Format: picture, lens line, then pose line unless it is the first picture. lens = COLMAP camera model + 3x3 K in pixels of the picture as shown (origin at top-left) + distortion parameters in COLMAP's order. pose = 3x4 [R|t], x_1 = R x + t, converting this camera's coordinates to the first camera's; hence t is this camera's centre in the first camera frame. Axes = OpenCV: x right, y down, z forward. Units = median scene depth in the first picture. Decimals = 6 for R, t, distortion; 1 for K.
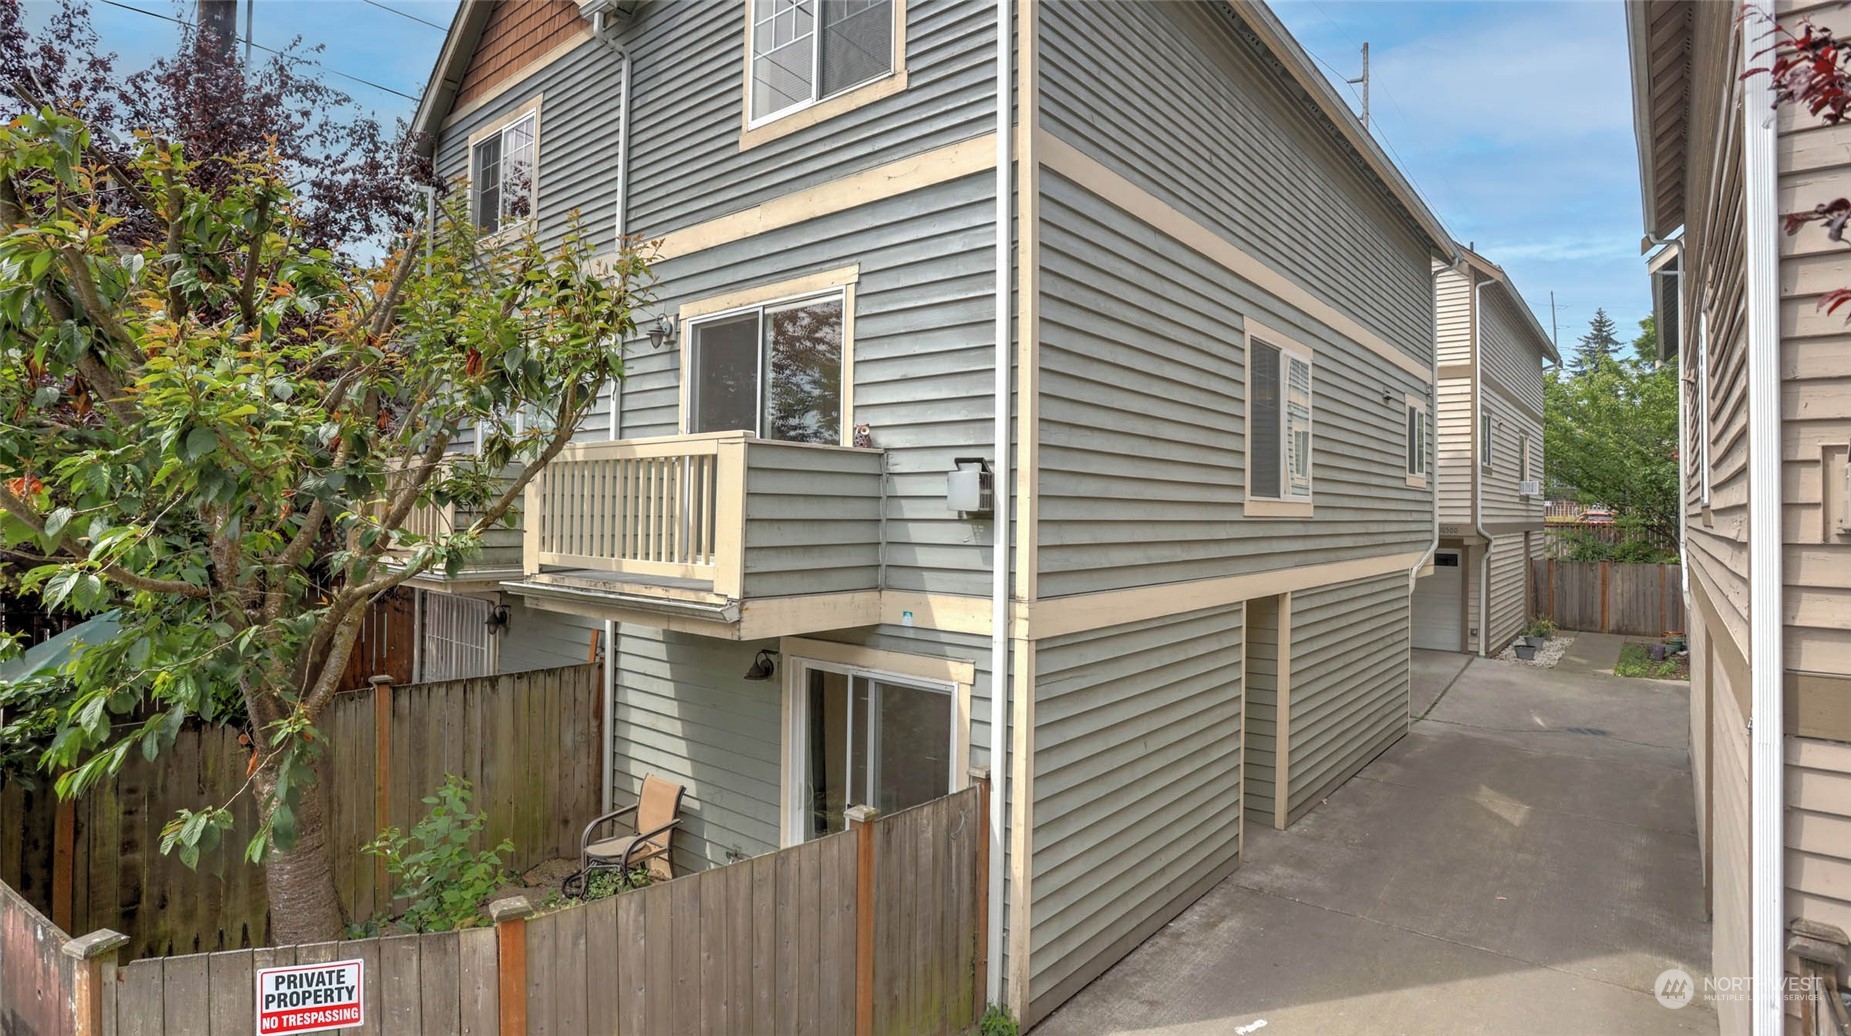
lens RADIAL K [[913.6, 0, 925.5], [0, 913.6, 518.0], [0, 0, 1]] dist [-0.062145, 0.025781]
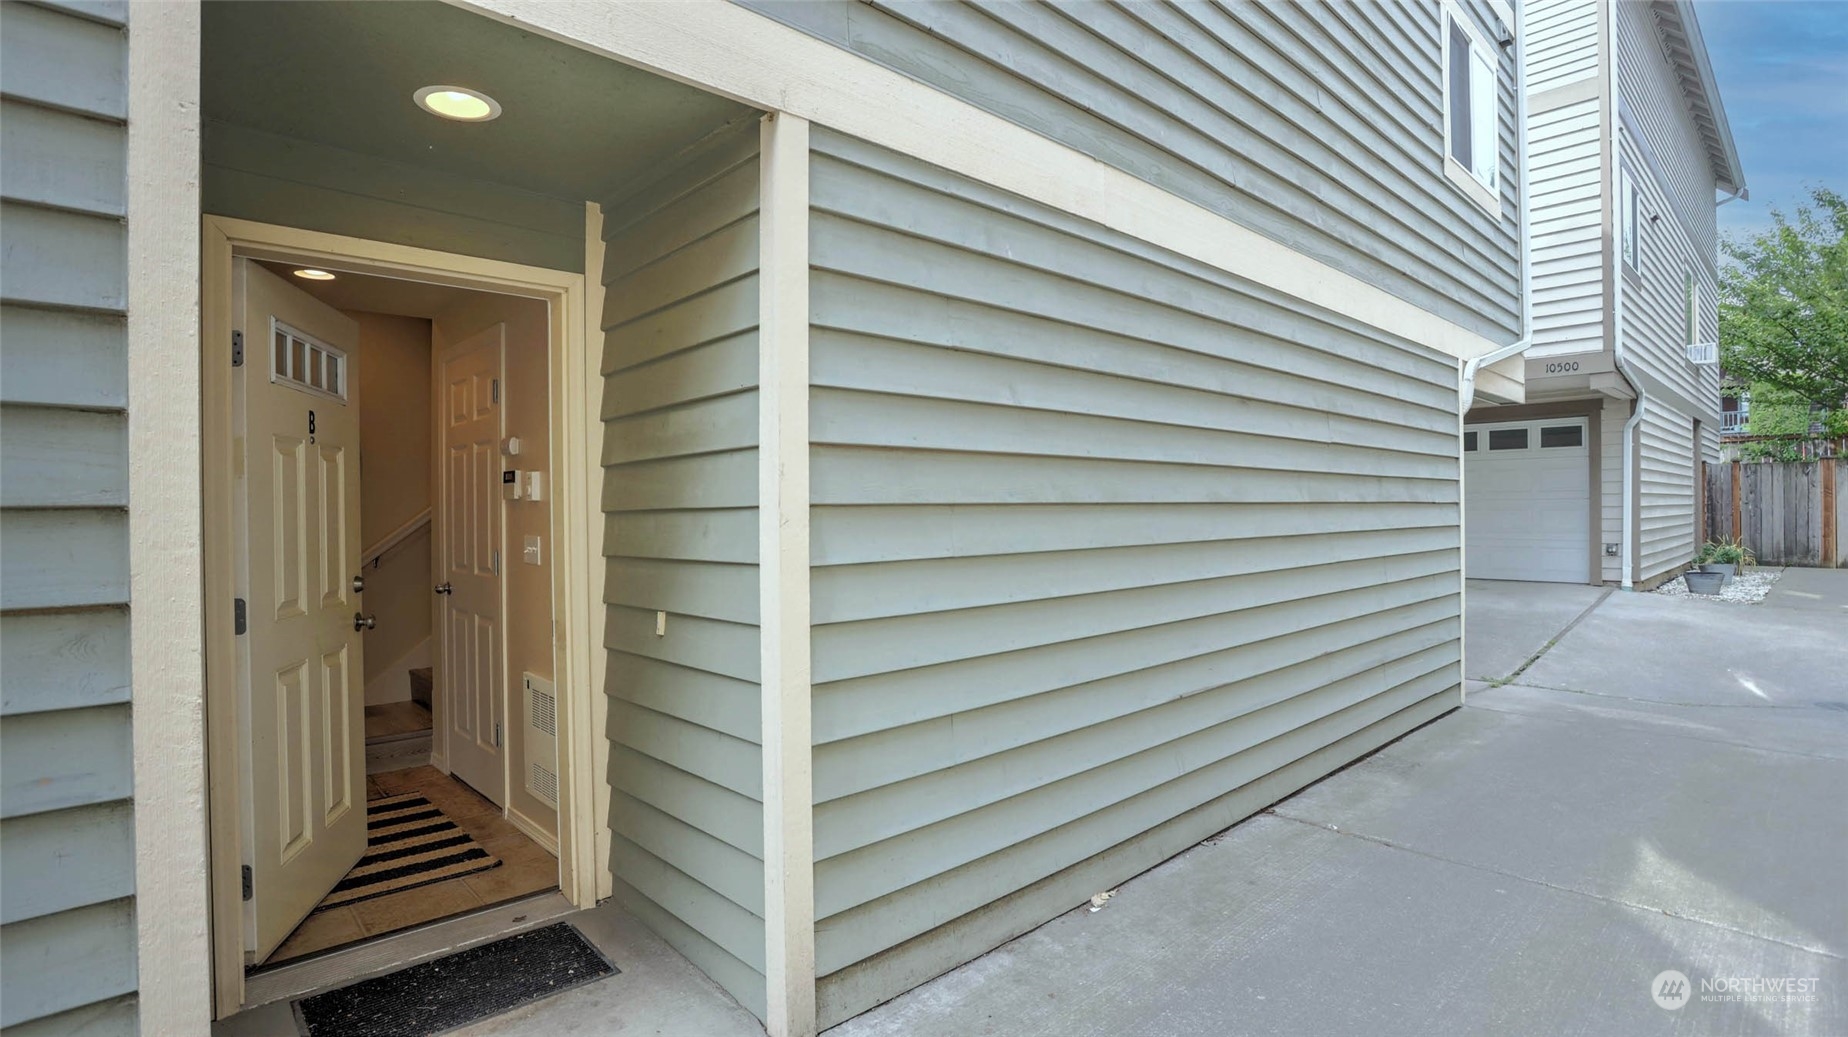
lens RADIAL K [[898.2, 0, 924.0], [0, 898.2, 518.5], [0, 0, 1]] dist [-0.003858, 0.000088]
pose [[0.994150, -0.021192, -0.105906, 0.210610], [0.023057, 0.999599, 0.016418, 0.086542], [0.105515, -0.018764, 0.994241, 0.341515]]
